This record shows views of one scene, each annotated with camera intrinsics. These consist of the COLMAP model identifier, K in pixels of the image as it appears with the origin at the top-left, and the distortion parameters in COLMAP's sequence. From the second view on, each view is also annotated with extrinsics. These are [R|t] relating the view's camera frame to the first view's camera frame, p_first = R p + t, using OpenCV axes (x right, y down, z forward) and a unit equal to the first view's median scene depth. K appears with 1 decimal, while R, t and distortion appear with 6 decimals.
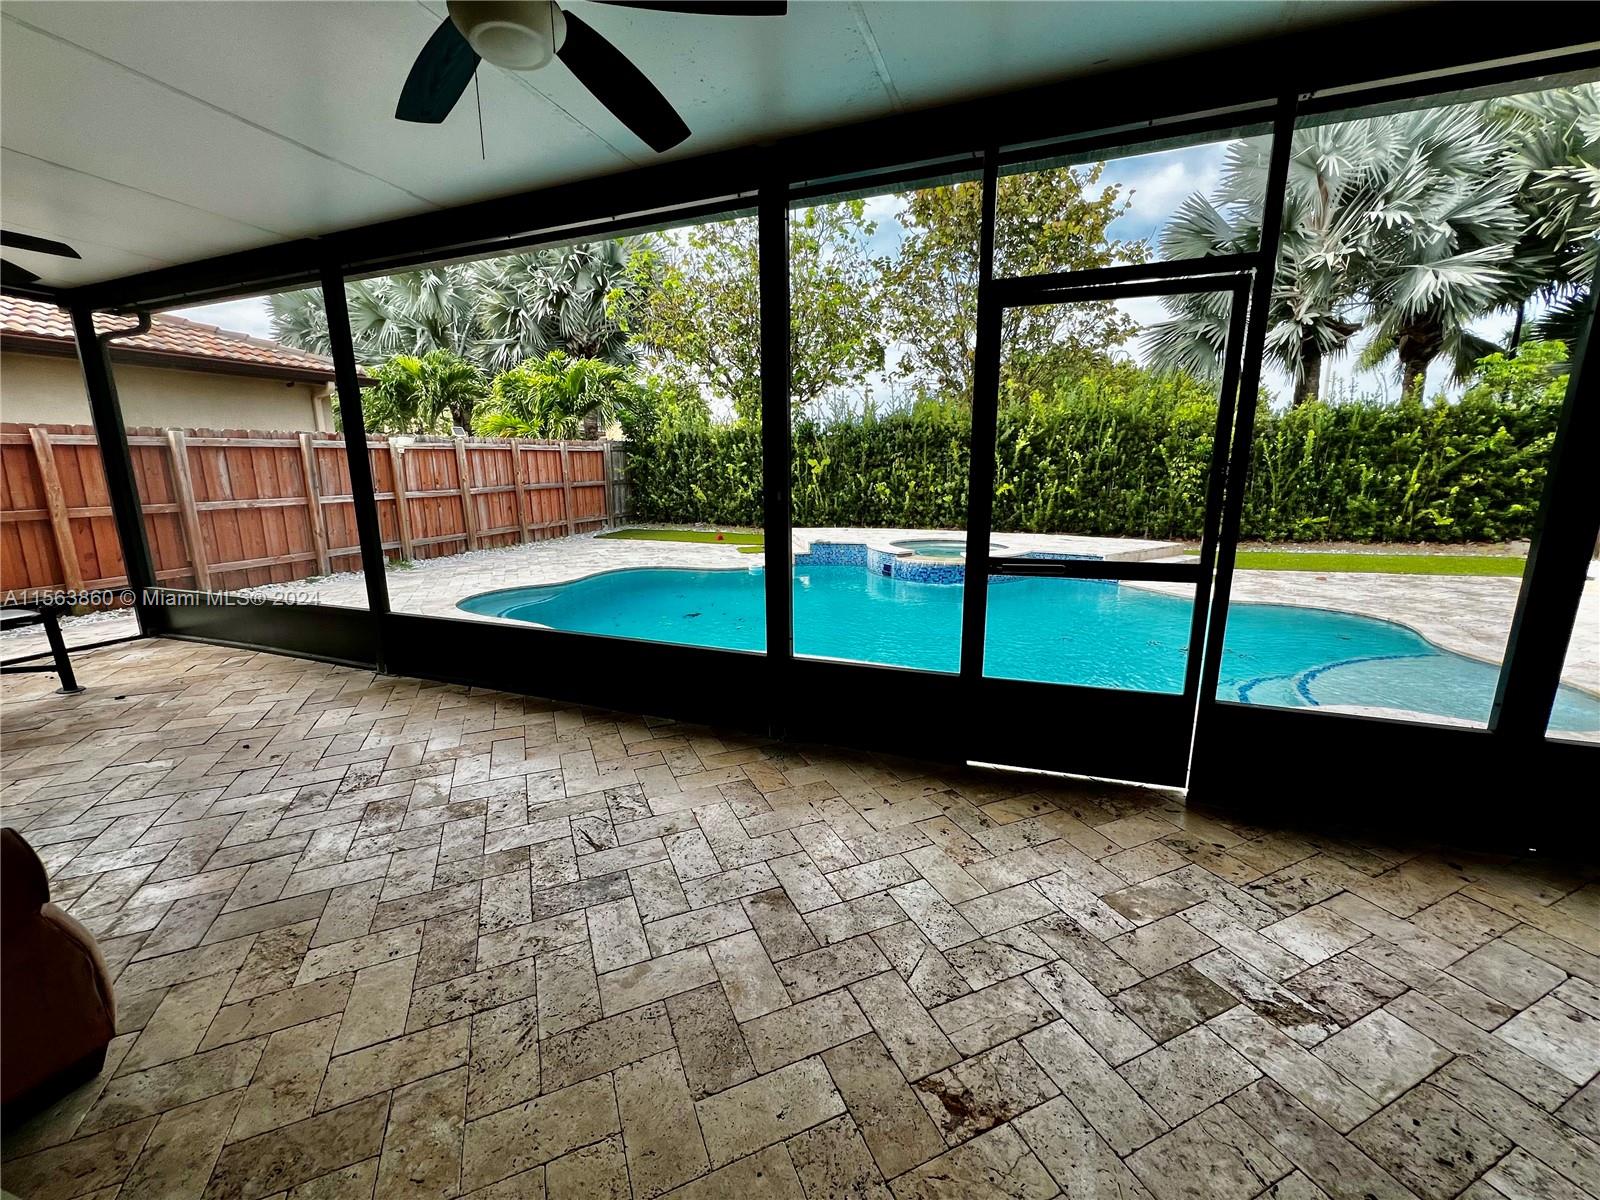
lens RADIAL K [[644.1, 0, 800.0], [0, 644.1, 600.0], [0, 0, 1]] dist [-0.001080, 0.000590]
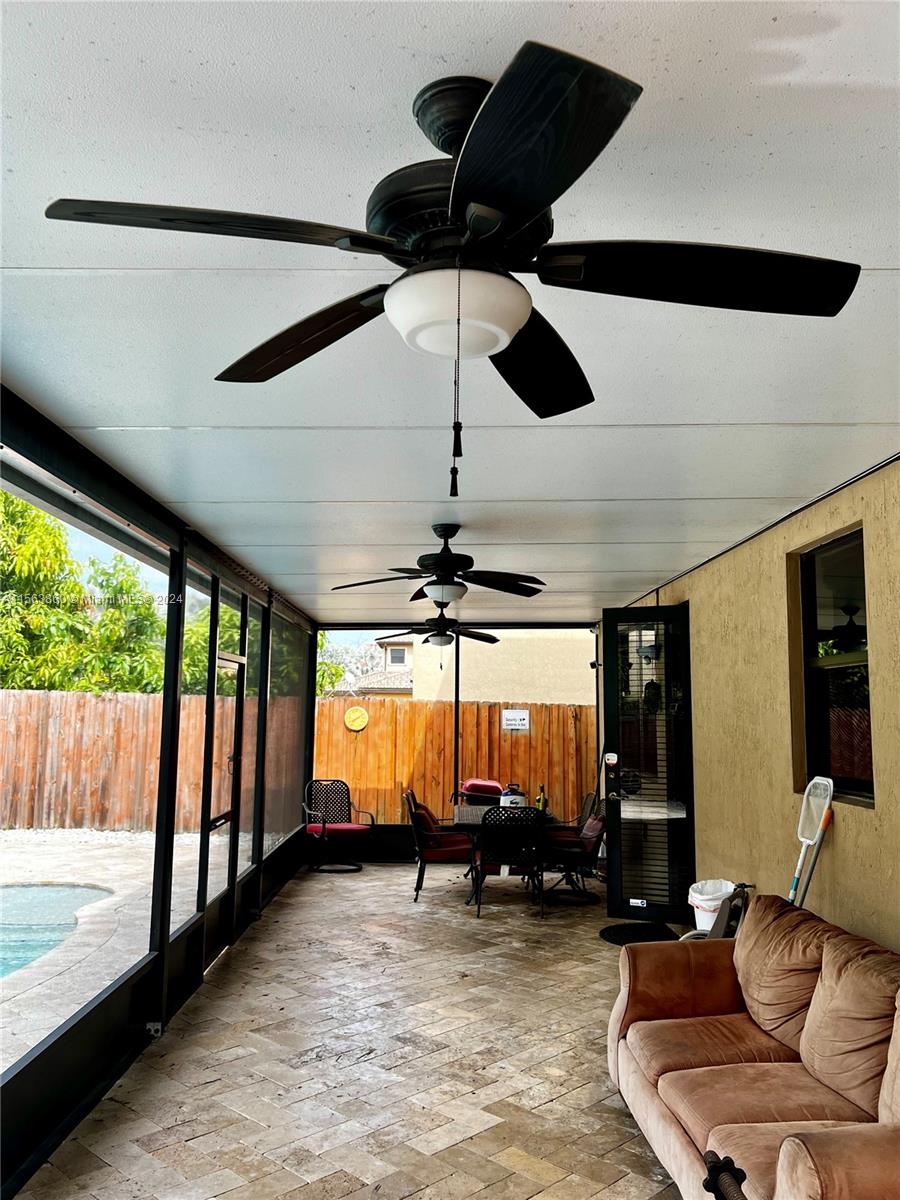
lens RADIAL K [[899.0, 0, 450.0], [0, 899.0, 600.0], [0, 0, 1]] dist [0.081516, -0.128498]
pose [[-0.376954, 0.117433, 0.918757, -0.513809], [0.180102, 0.982290, -0.051660, -0.097061], [-0.908553, 0.145996, -0.391428, 0.332369]]
